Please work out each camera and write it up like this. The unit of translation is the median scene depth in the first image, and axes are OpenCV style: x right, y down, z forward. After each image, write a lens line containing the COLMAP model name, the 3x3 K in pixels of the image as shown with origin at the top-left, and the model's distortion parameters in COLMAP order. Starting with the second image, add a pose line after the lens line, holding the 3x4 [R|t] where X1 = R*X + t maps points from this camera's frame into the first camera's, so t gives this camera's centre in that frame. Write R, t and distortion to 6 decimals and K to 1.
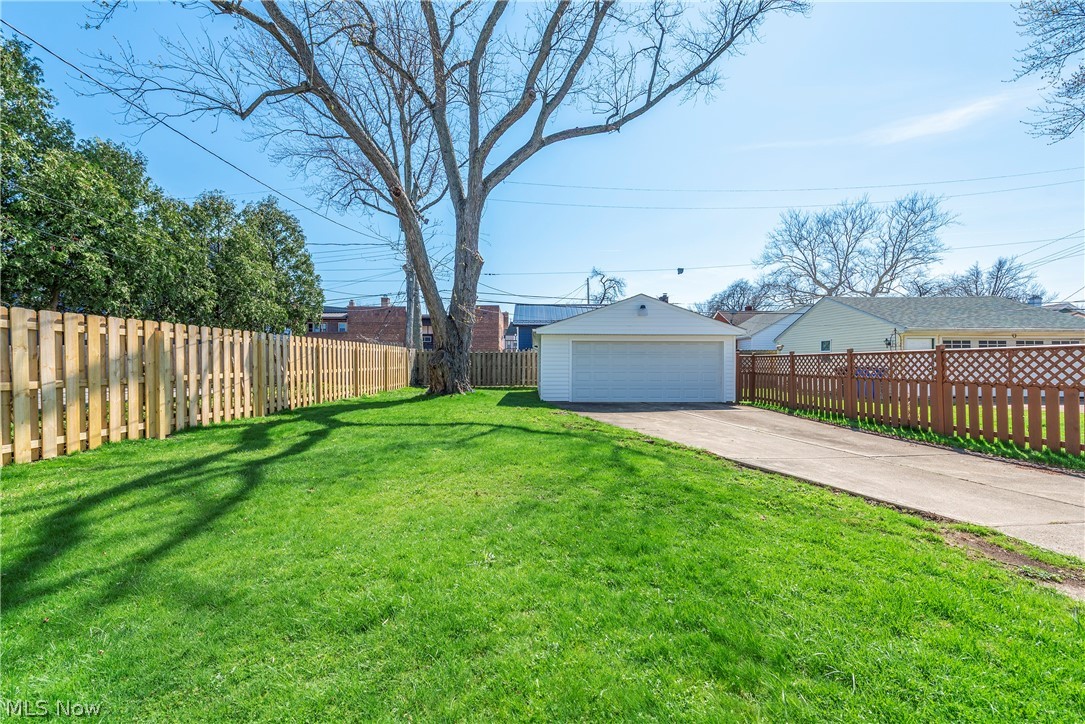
lens RADIAL K [[428.0, 0, 539.6], [0, 428.0, 367.7], [0, 0, 1]] dist [0.010417, -0.003731]
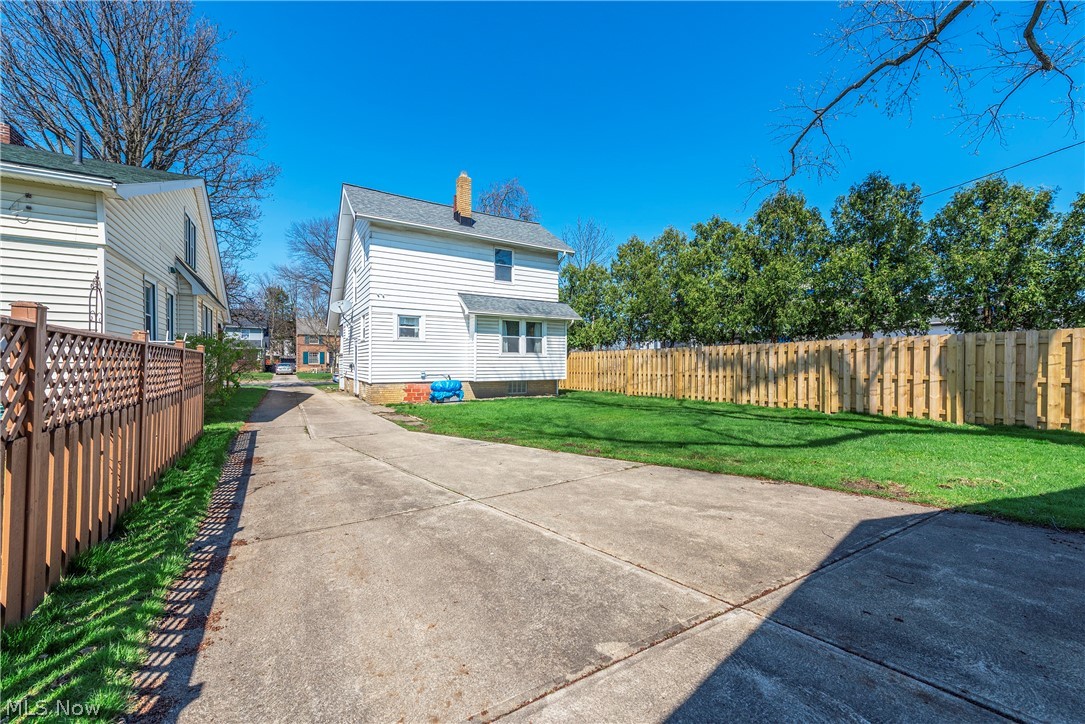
lens RADIAL K [[428.0, 0, 539.4], [0, 428.0, 360.8], [0, 0, 1]] dist [0.010417, -0.003731]
pose [[-0.868236, -0.004970, -0.496127, 0.410206], [-0.007506, 0.999967, 0.003118, -0.012090], [0.496095, 0.006431, -0.868245, 0.904164]]
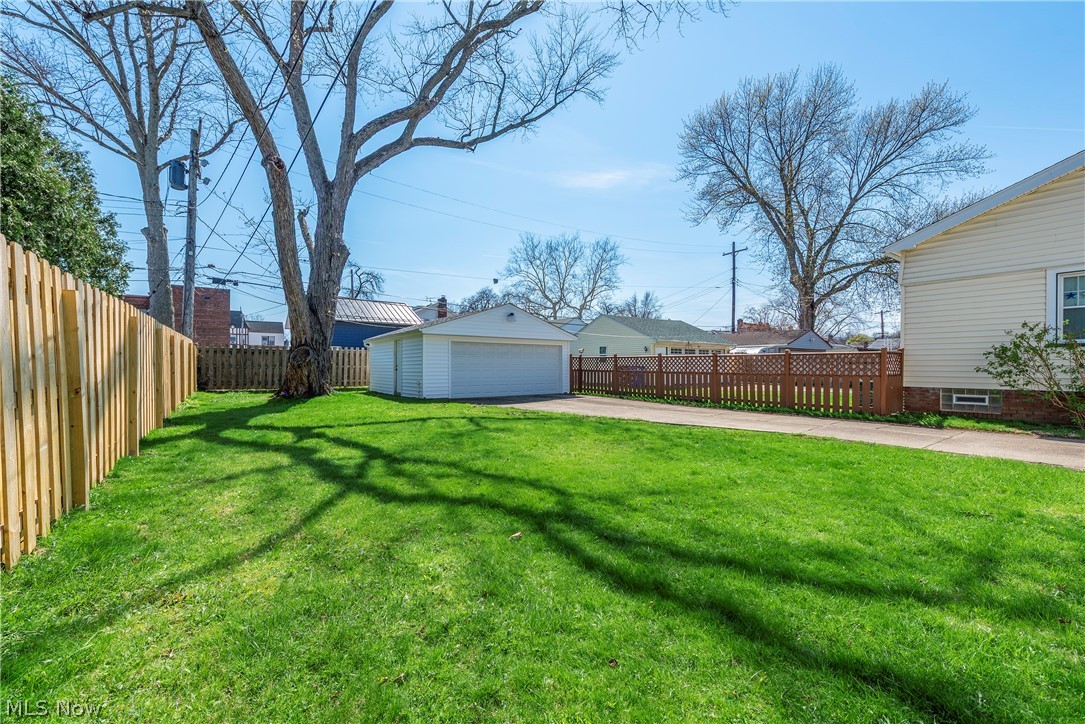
lens RADIAL K [[443.2, 0, 548.1], [0, 443.2, 368.8], [0, 0, 1]] dist [0.002056, -0.001152]
pose [[0.808016, -0.004139, 0.589146, -0.365730], [0.003564, 0.999991, 0.002138, 0.004394], [-0.589150, 0.000372, 0.808024, -0.035261]]
